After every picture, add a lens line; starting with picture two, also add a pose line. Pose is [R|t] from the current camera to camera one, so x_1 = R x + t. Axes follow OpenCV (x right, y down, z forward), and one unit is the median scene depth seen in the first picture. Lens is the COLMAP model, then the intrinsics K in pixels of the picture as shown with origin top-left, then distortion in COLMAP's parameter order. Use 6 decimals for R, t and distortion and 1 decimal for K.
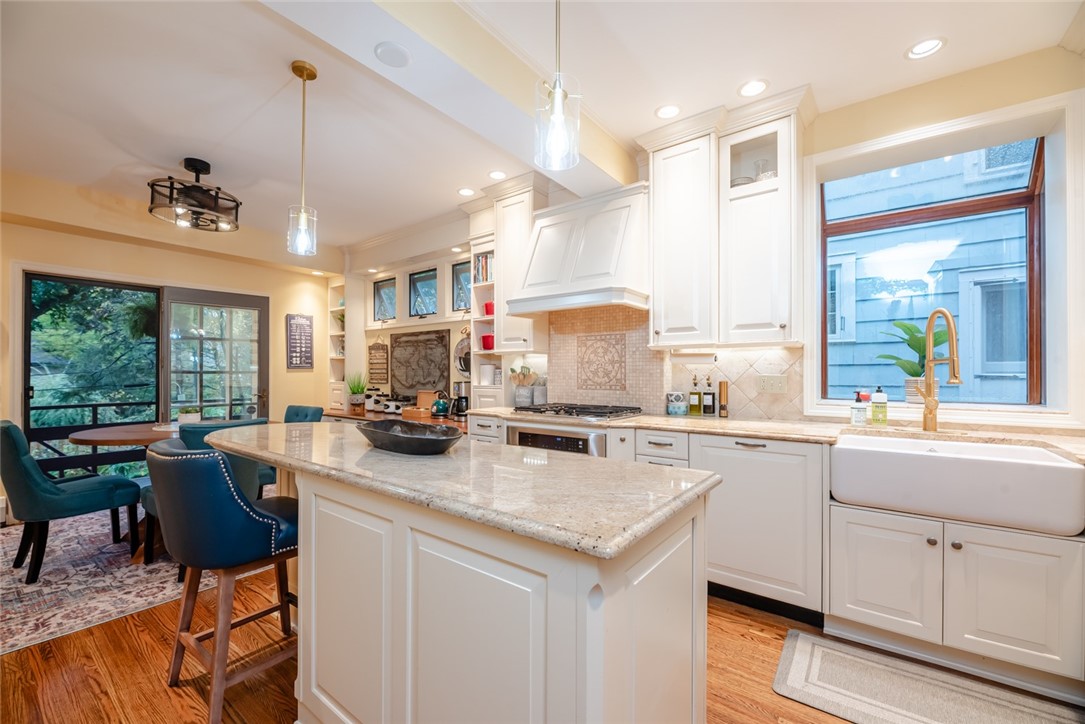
lens RADIAL K [[448.0, 0, 541.9], [0, 448.0, 370.2], [0, 0, 1]] dist [-0.001828, -0.000231]
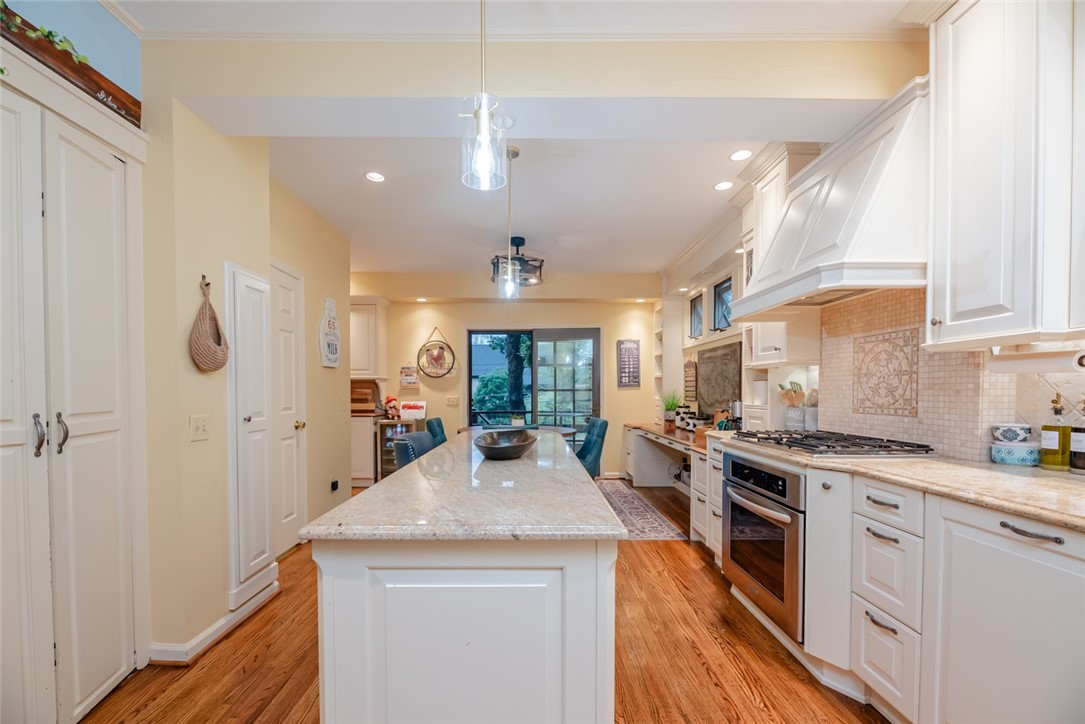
lens RADIAL K [[448.0, 0, 529.4], [0, 448.0, 396.4], [0, 0, 1]] dist [-0.001828, -0.000231]
pose [[0.602769, 0.008817, -0.797867, 0.332011], [0.005998, 0.999861, 0.015580, 0.002244], [0.797893, -0.014177, 0.602632, 0.164501]]
